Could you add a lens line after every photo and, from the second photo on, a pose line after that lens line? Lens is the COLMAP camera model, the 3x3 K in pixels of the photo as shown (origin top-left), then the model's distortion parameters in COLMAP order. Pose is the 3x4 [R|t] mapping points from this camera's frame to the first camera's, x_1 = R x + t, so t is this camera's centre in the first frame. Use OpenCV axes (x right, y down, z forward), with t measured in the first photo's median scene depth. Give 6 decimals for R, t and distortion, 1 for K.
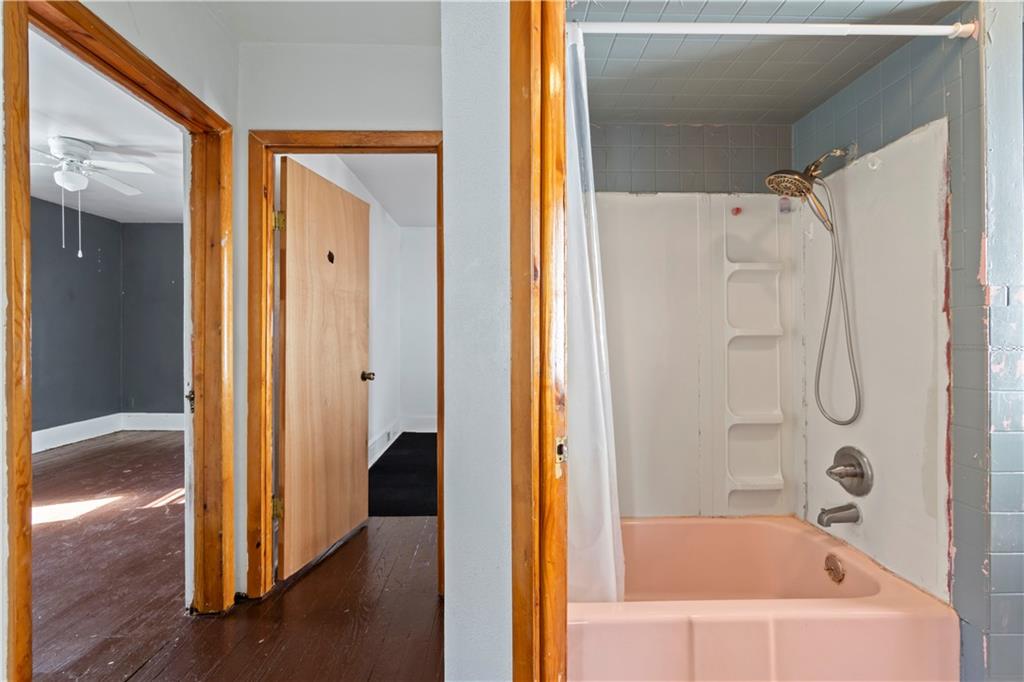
lens RADIAL K [[456.6, 0, 512.0], [0, 456.6, 336.3], [0, 0, 1]] dist [-0.003910, 0.000381]
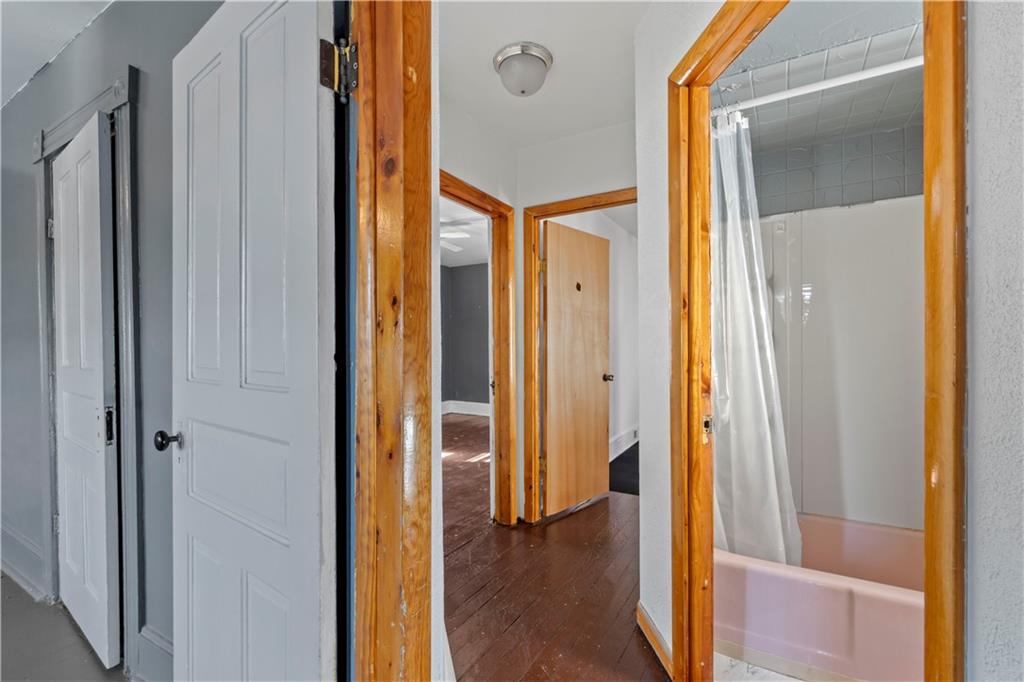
lens RADIAL K [[451.1, 0, 514.1], [0, 451.1, 343.3], [0, 0, 1]] dist [-0.002934, 0.000761]
pose [[0.848117, -0.008325, -0.529743, 0.188019], [0.005615, 0.999962, -0.006724, -0.001193], [0.529779, 0.002728, 0.848131, -0.288558]]
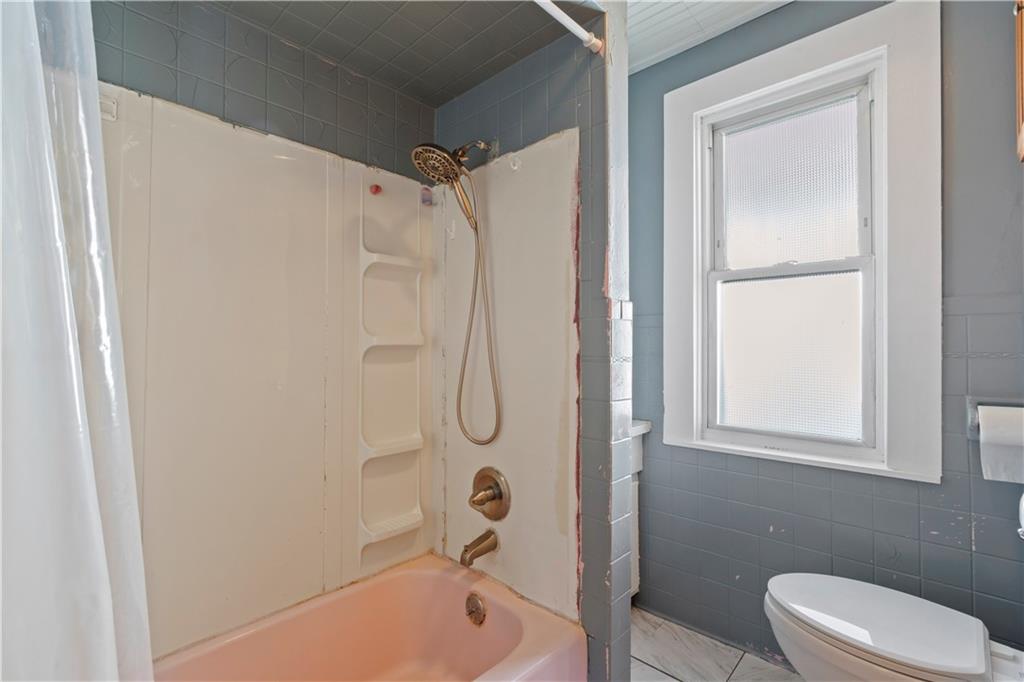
lens RADIAL K [[456.6, 0, 512.0], [0, 456.6, 336.3], [0, 0, 1]] dist [-0.003910, 0.000381]
pose [[0.717097, 0.020000, 0.696687, 0.126053], [-0.006860, 0.999742, -0.021638, -0.001733], [-0.696940, 0.010737, 0.717049, 0.296665]]
